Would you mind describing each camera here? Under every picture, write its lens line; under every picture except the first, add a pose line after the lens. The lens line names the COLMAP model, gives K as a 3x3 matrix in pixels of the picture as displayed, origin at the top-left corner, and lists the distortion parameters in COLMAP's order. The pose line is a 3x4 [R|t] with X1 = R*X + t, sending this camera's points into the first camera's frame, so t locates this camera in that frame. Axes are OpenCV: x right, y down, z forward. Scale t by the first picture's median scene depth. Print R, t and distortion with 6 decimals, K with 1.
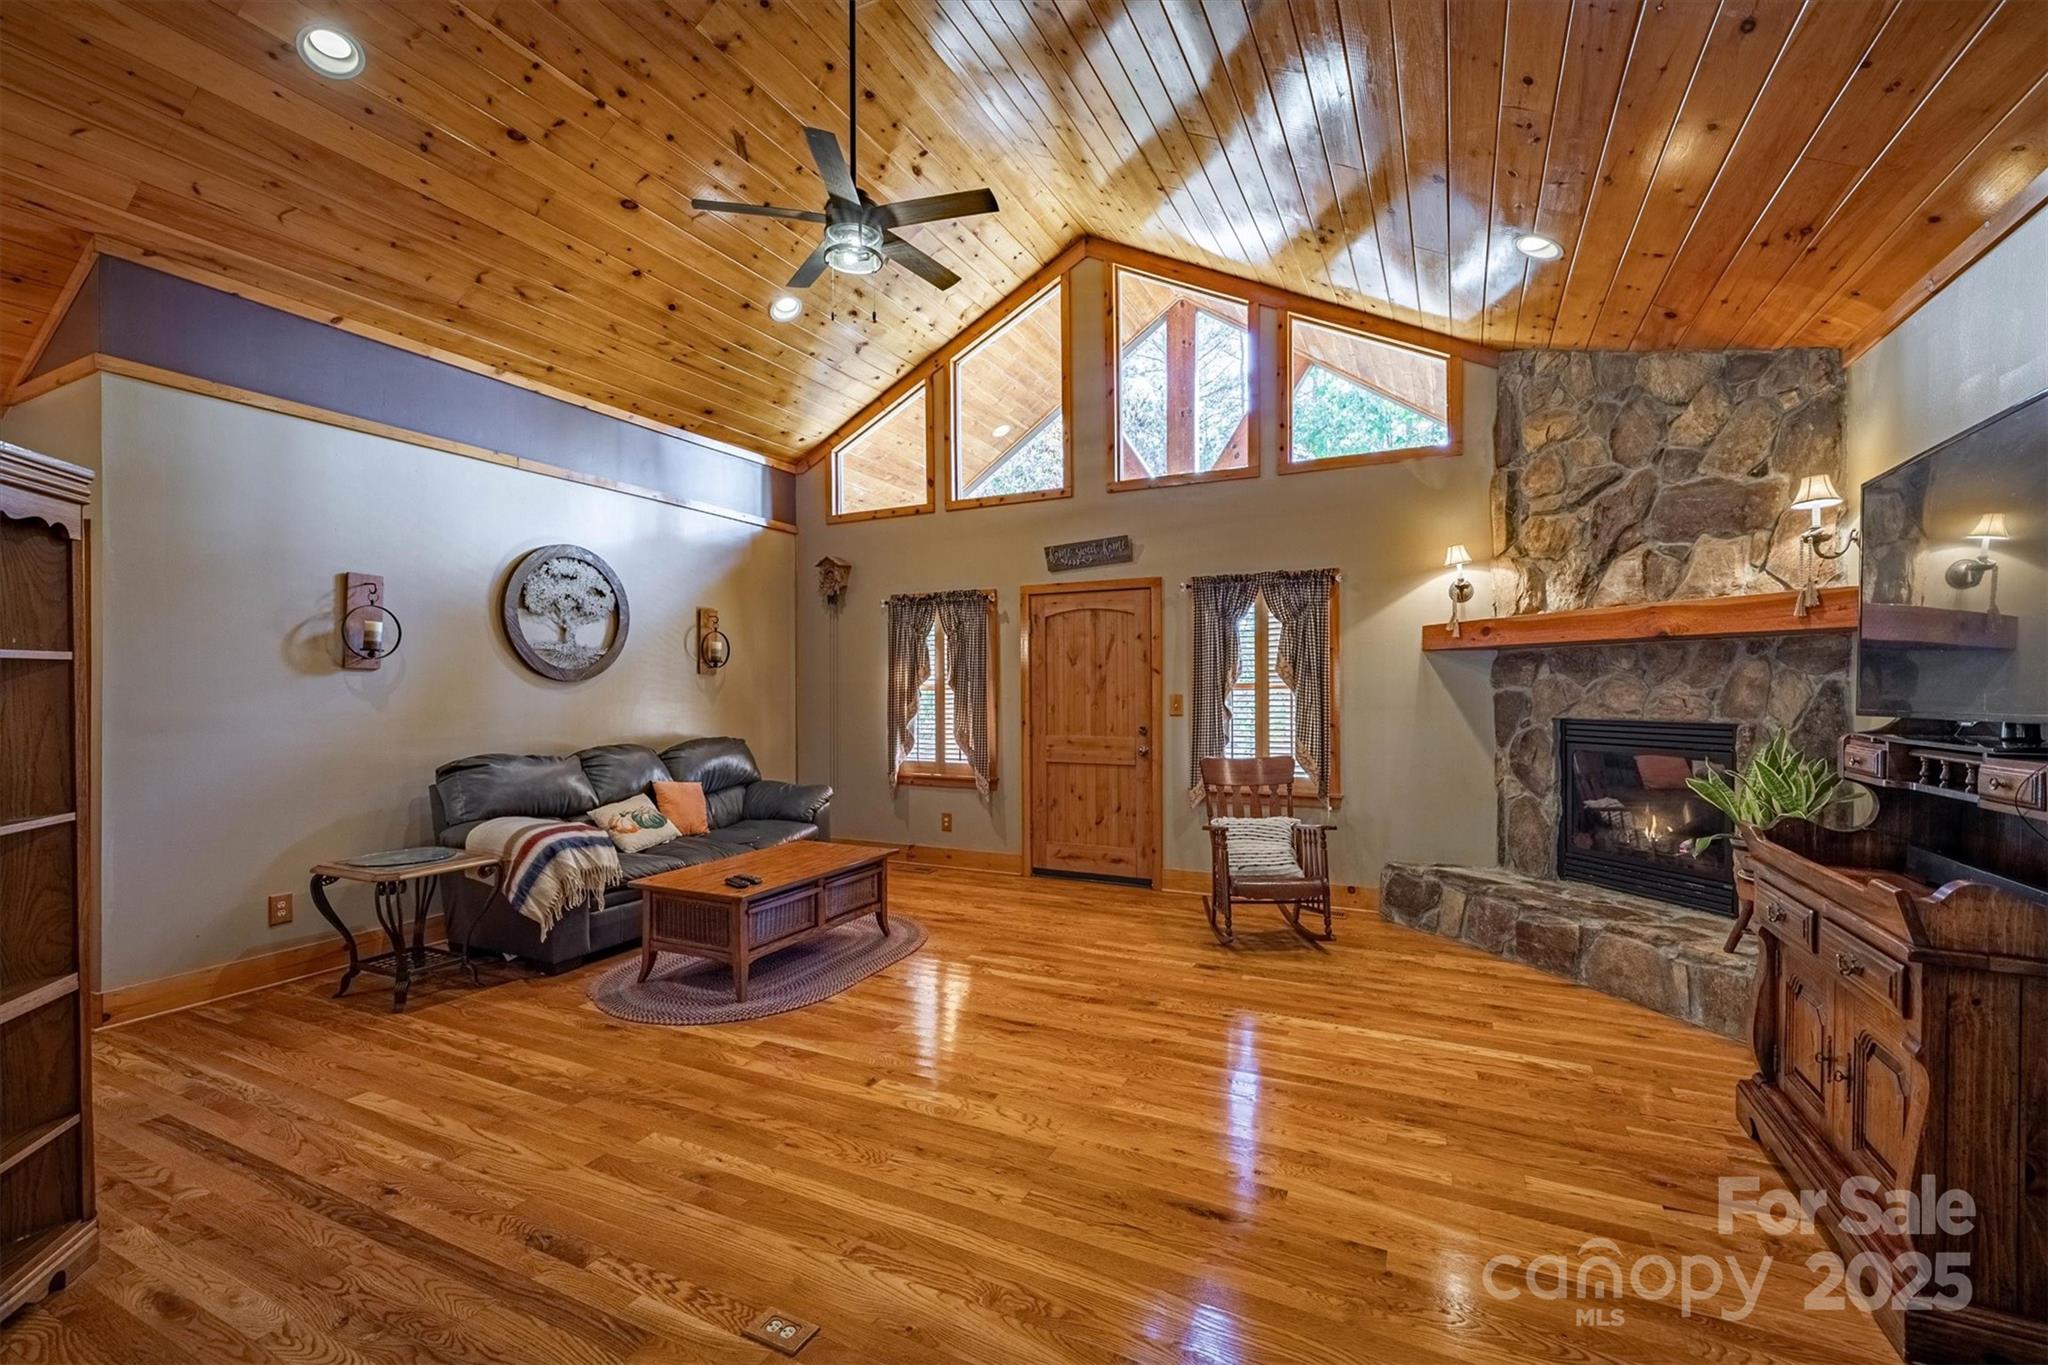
lens RADIAL K [[870.3, 0, 1022.9], [0, 870.3, 715.0], [0, 0, 1]] dist [0.001343, 0.000131]
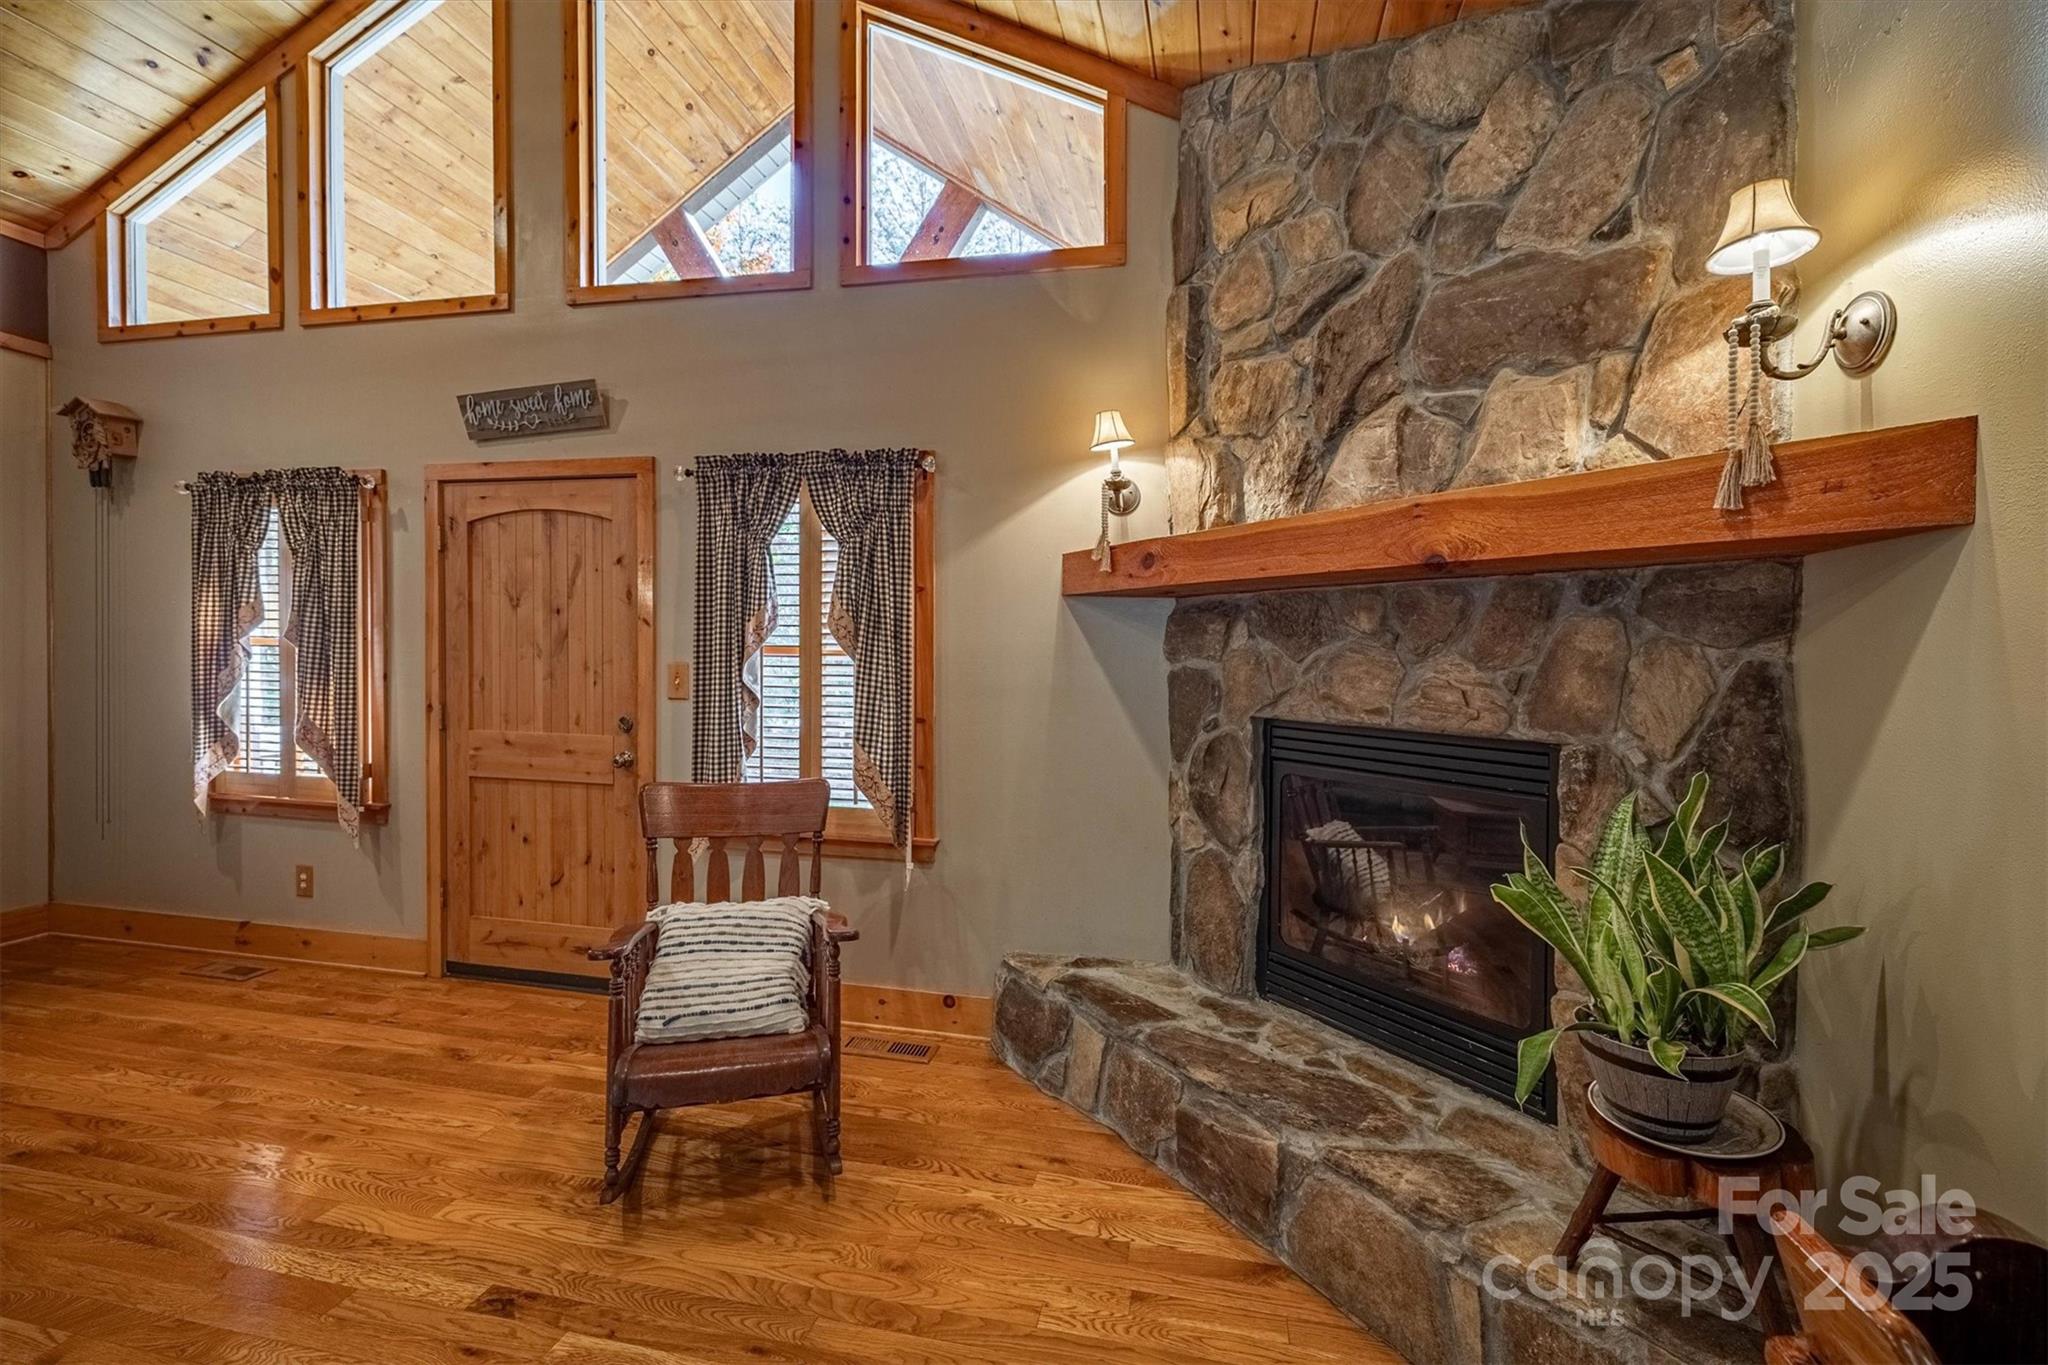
lens RADIAL K [[898.5, 0, 1024.0], [0, 898.5, 682.5], [0, 0, 1]] dist [-0.001122, 0.000382]
pose [[0.968637, 0.012132, 0.248185, 0.316642], [-0.012589, 0.999921, 0.000254, -0.017133], [-0.248163, -0.003370, 0.968712, 0.465388]]
